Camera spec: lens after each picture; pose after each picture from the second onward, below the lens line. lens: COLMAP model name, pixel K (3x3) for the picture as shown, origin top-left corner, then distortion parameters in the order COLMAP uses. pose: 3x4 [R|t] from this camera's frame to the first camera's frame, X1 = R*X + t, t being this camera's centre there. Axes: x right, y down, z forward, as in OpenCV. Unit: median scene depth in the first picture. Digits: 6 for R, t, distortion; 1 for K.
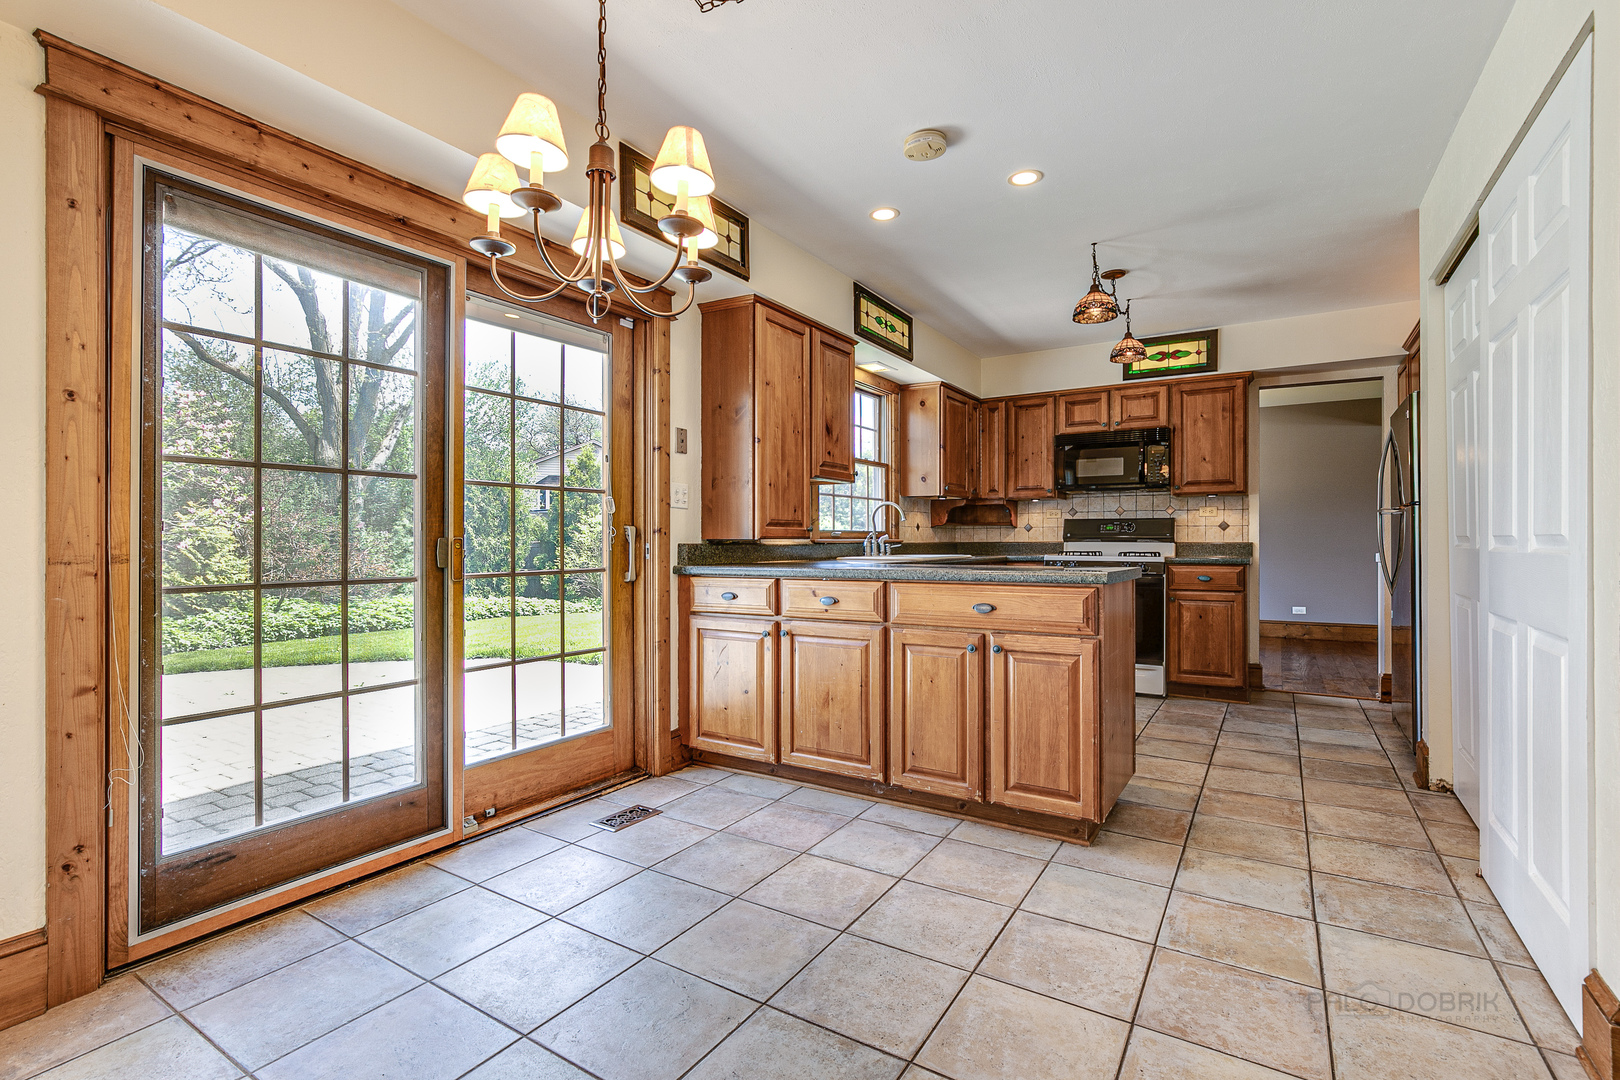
lens RADIAL K [[741.8, 0, 817.5], [0, 741.8, 539.5], [0, 0, 1]] dist [-0.001466, 0.000571]
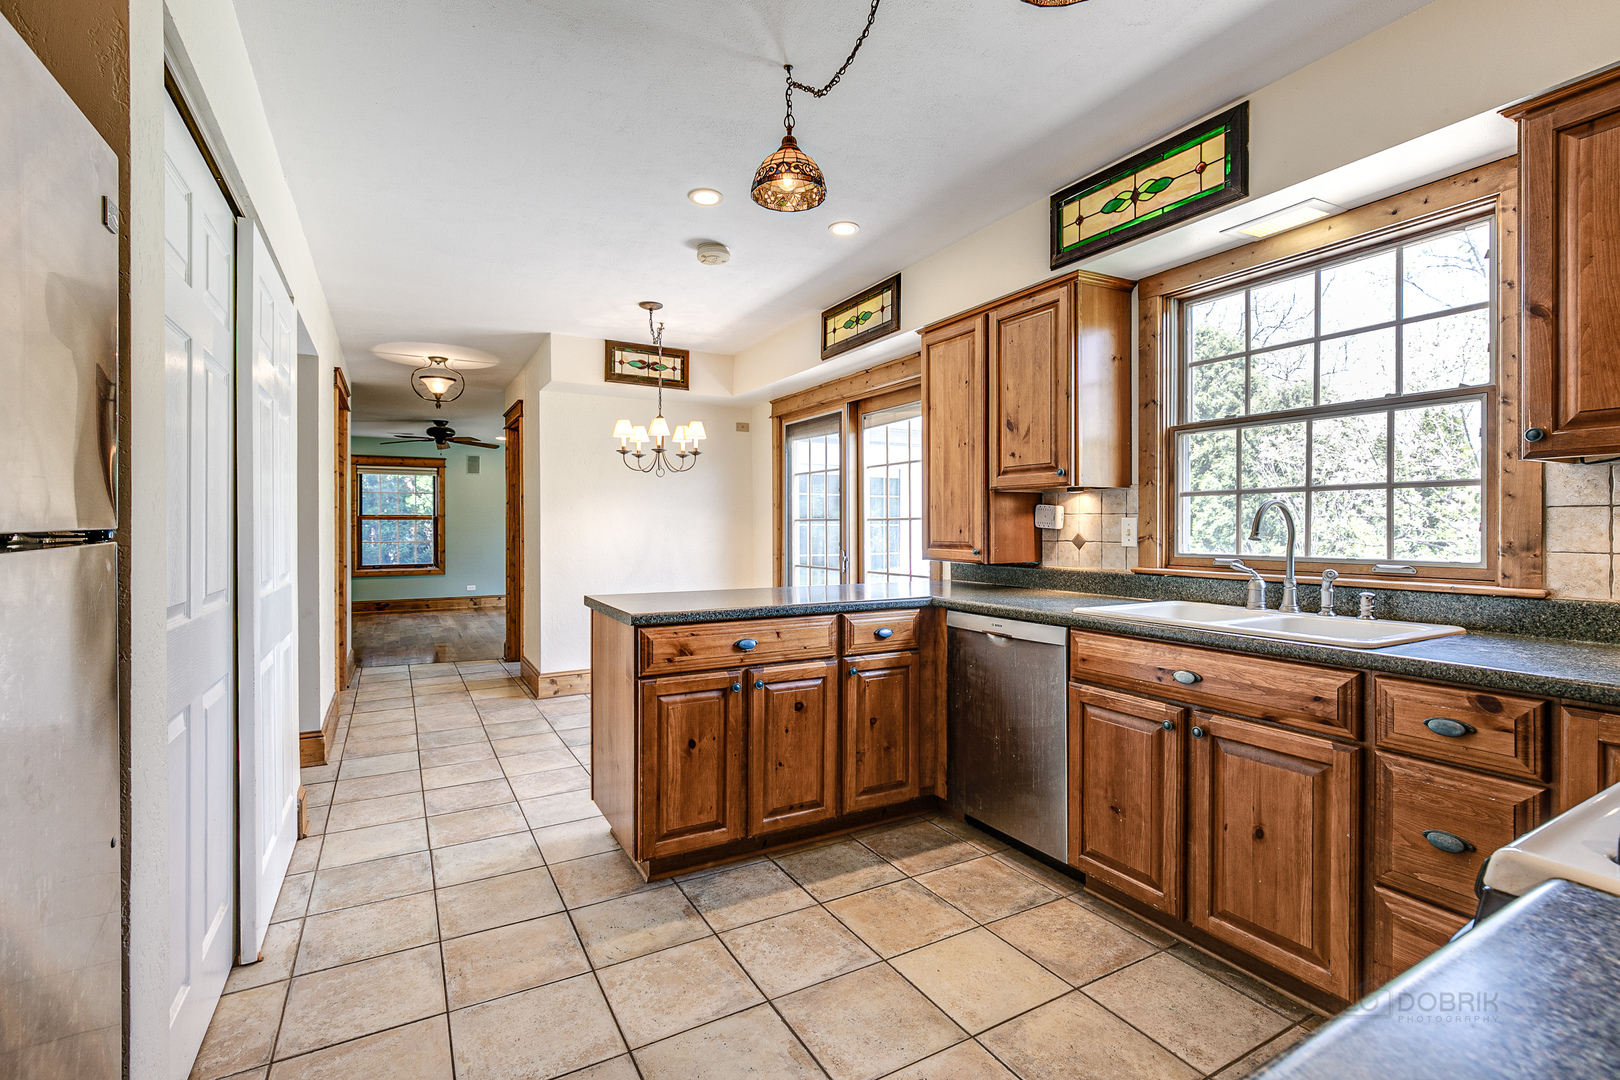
lens RADIAL K [[730.0, 0, 813.2], [0, 730.0, 530.9], [0, 0, 1]] dist [-0.009707, 0.000793]
pose [[-0.475146, 0.008534, -0.879866, 0.608001], [0.003423, 0.999963, 0.007851, -0.033735], [0.879901, 0.000718, -0.475157, 0.908964]]
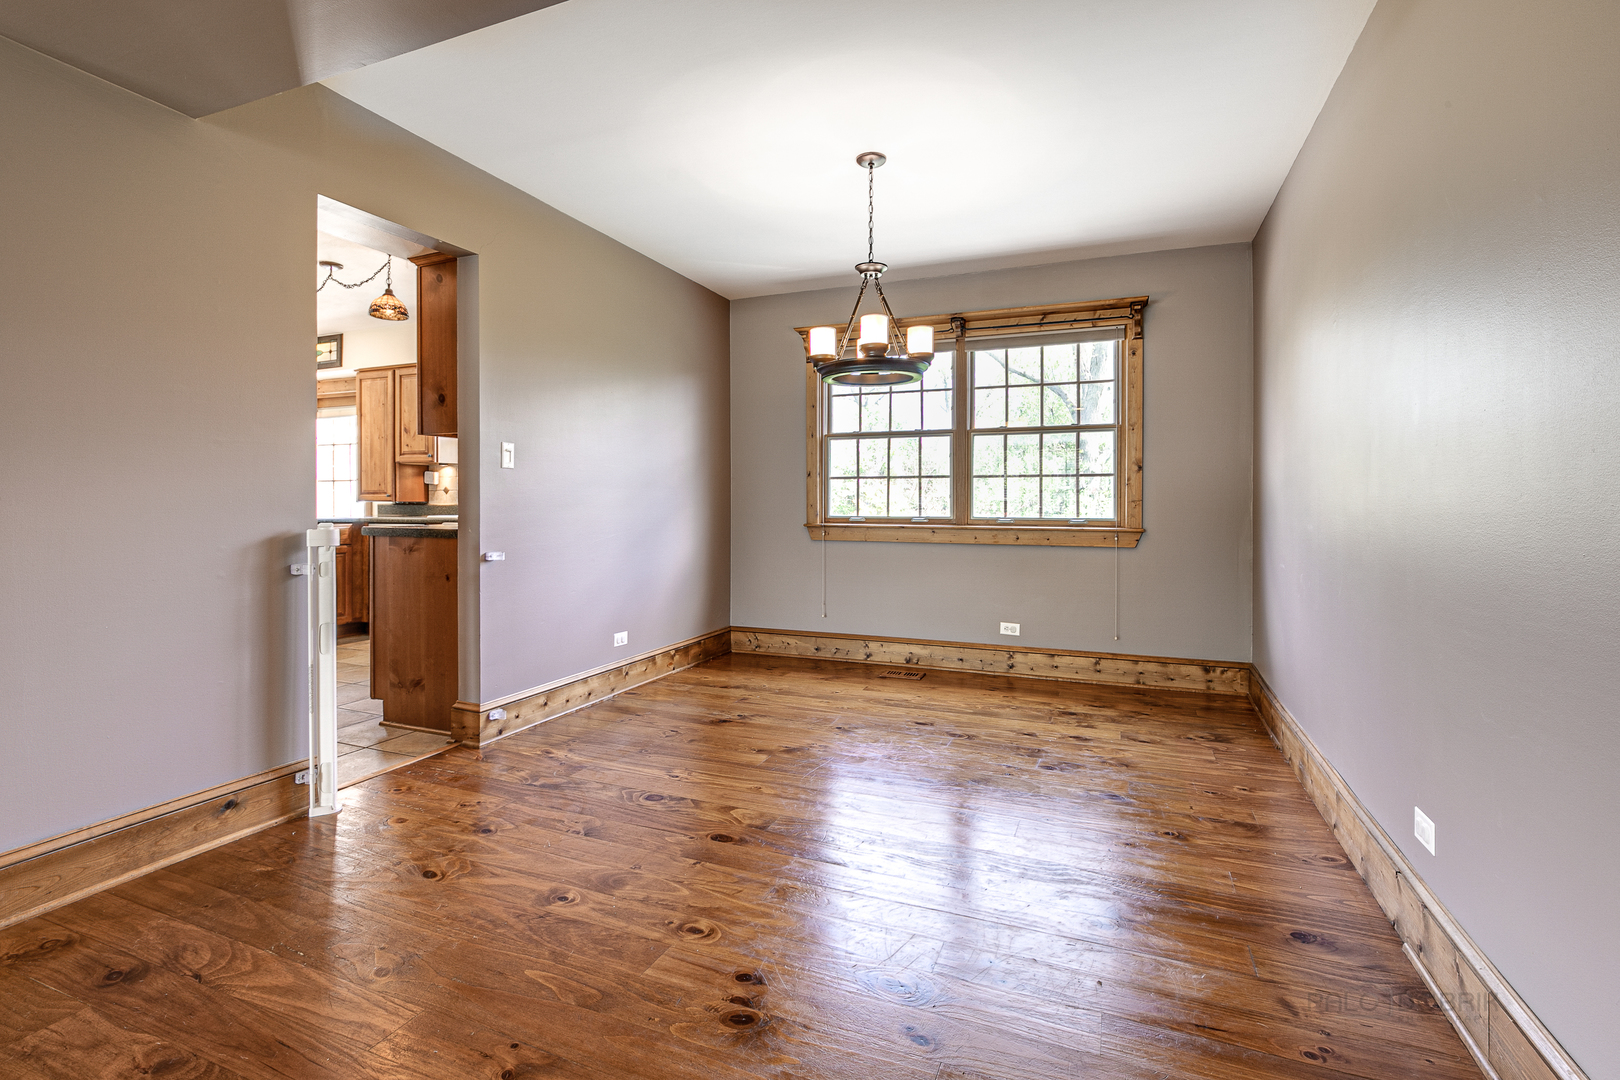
lens RADIAL K [[741.0, 0, 805.6], [0, 741.0, 509.3], [0, 0, 1]] dist [-0.002661, -0.000097]
pose [[0.160903, 0.009017, -0.986929, 1.280620], [-0.002354, 0.999959, 0.008753, -0.000087], [0.986967, 0.000915, 0.160918, 1.207679]]
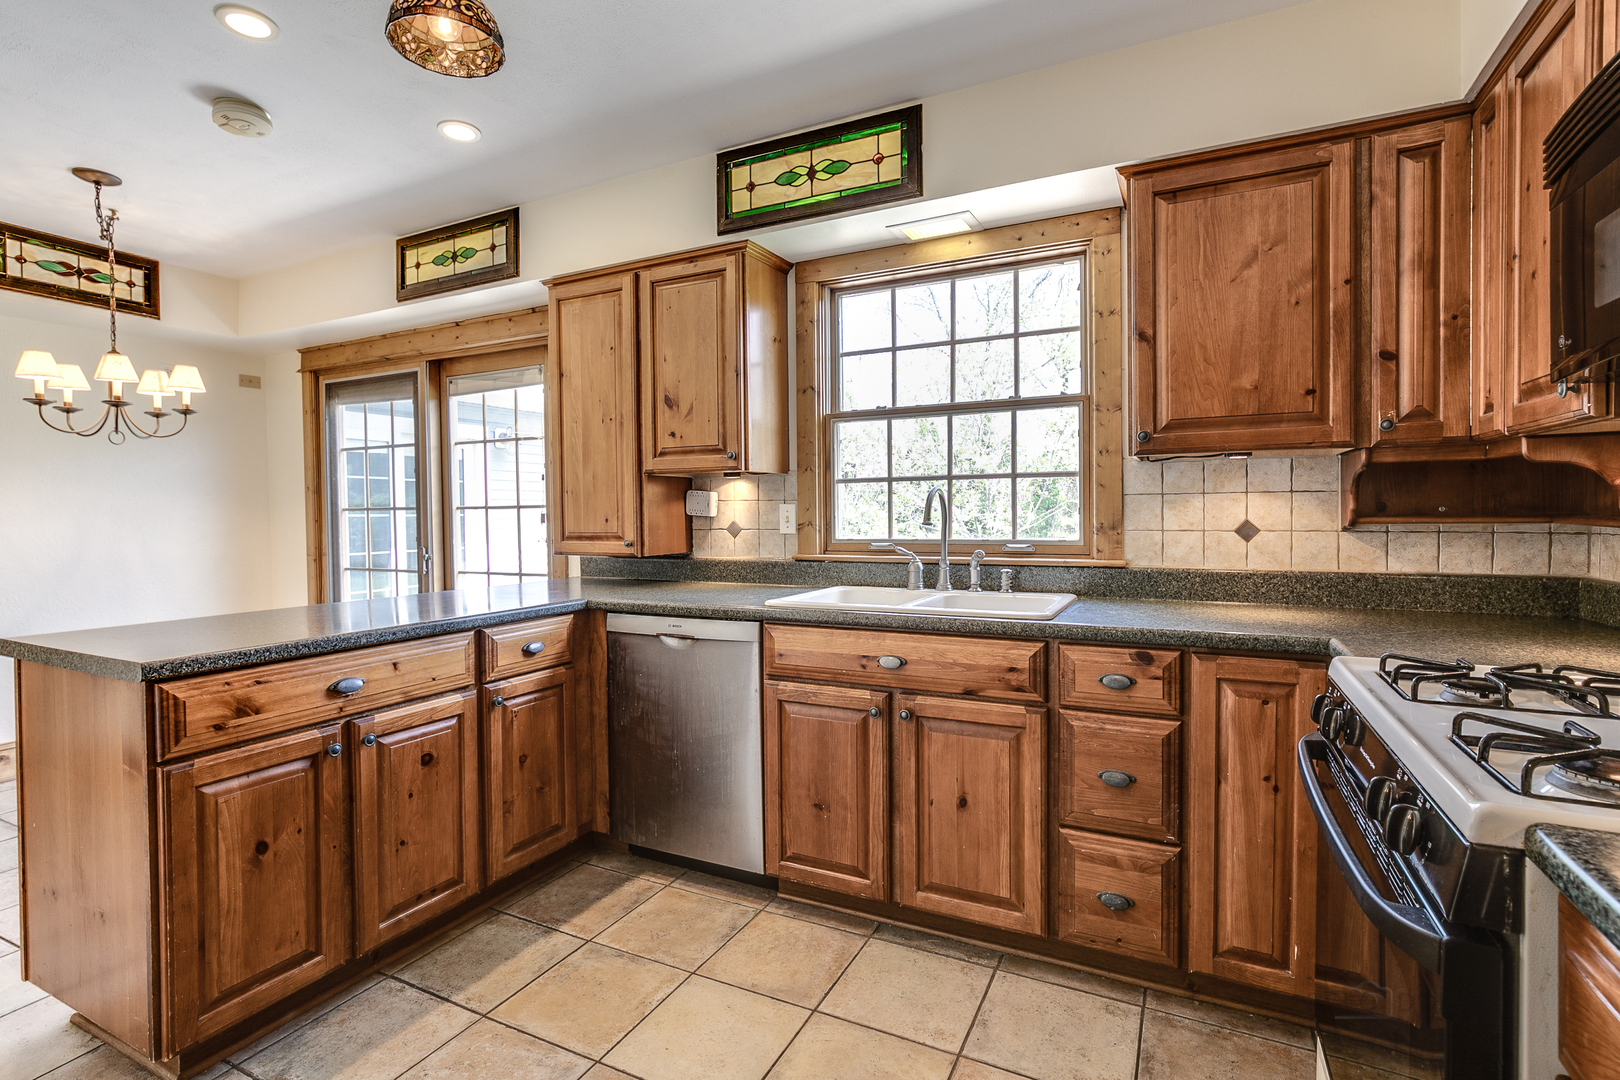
lens RADIAL K [[754.1, 0, 812.0], [0, 754.1, 529.2], [0, 0, 1]] dist [-0.013963, 0.006413]
pose [[0.098857, 0.023890, -0.994815, 0.568296], [0.010913, 0.999626, 0.025090, -0.033984], [0.995042, -0.013337, 0.098559, 0.816911]]
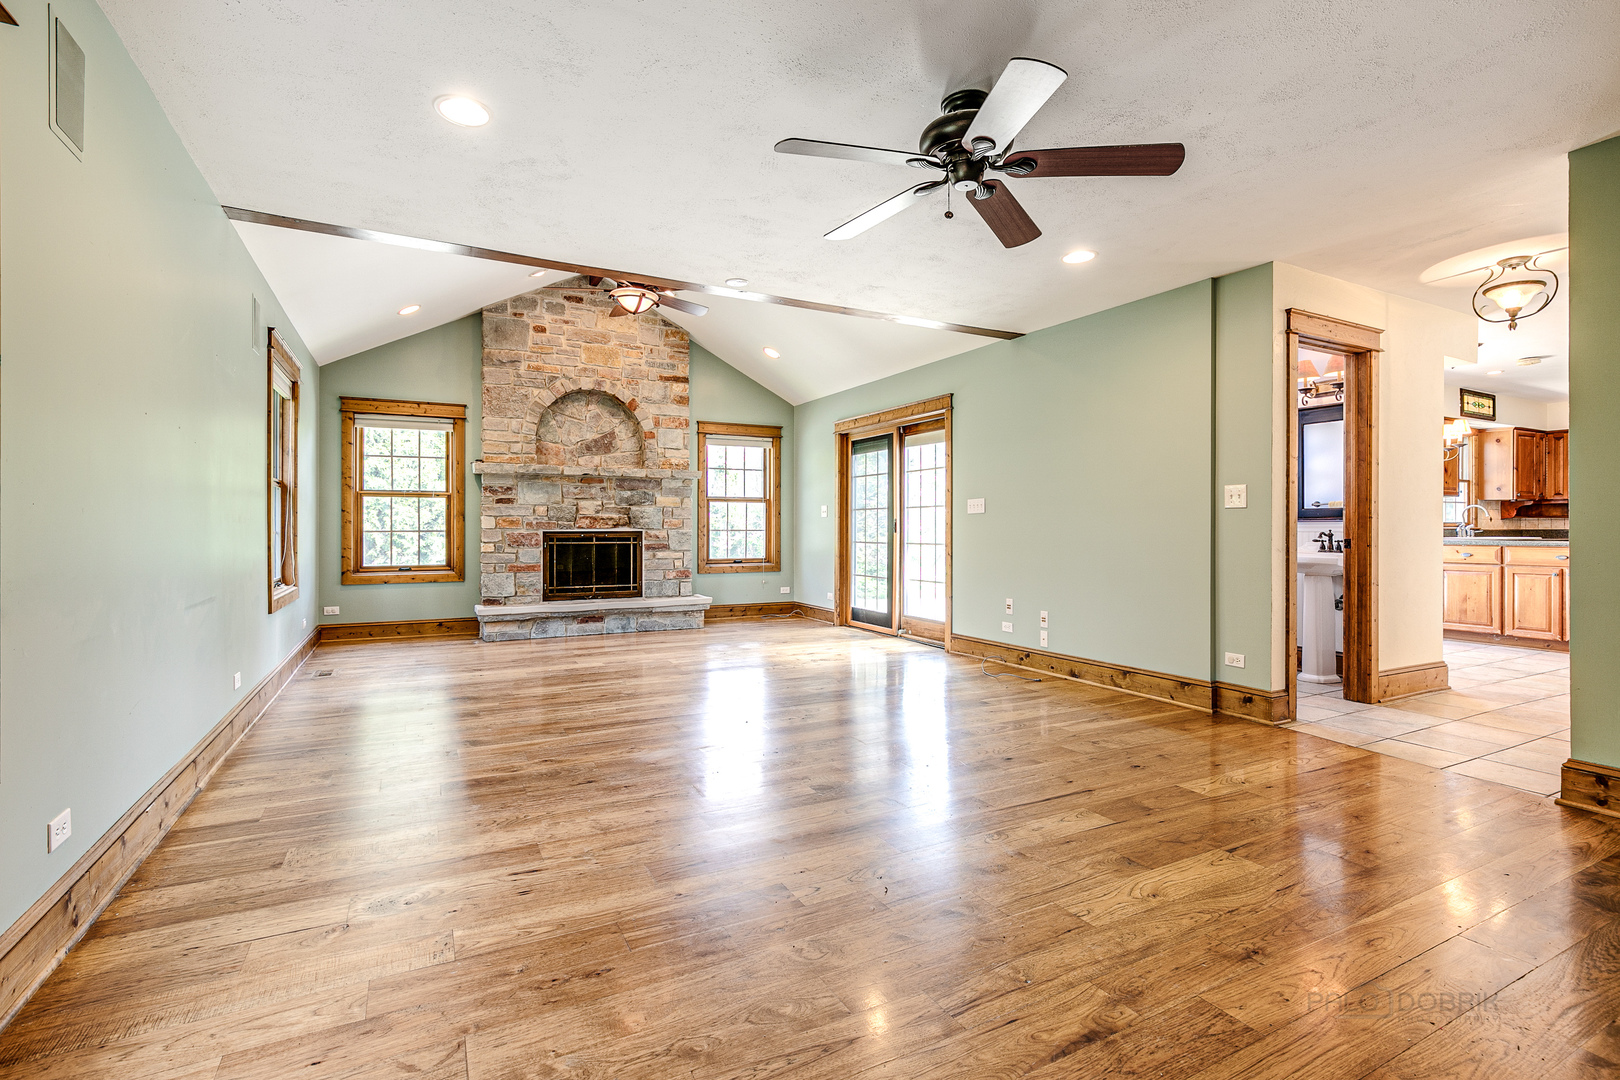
lens RADIAL K [[754.1, 0, 812.0], [0, 754.1, 529.2], [0, 0, 1]] dist [-0.013963, 0.006413]
pose [[0.861102, 0.002181, -0.508428, -0.316576], [-0.000225, 0.999992, 0.003909, -0.002440], [0.508433, -0.003252, 0.861095, -1.153057]]
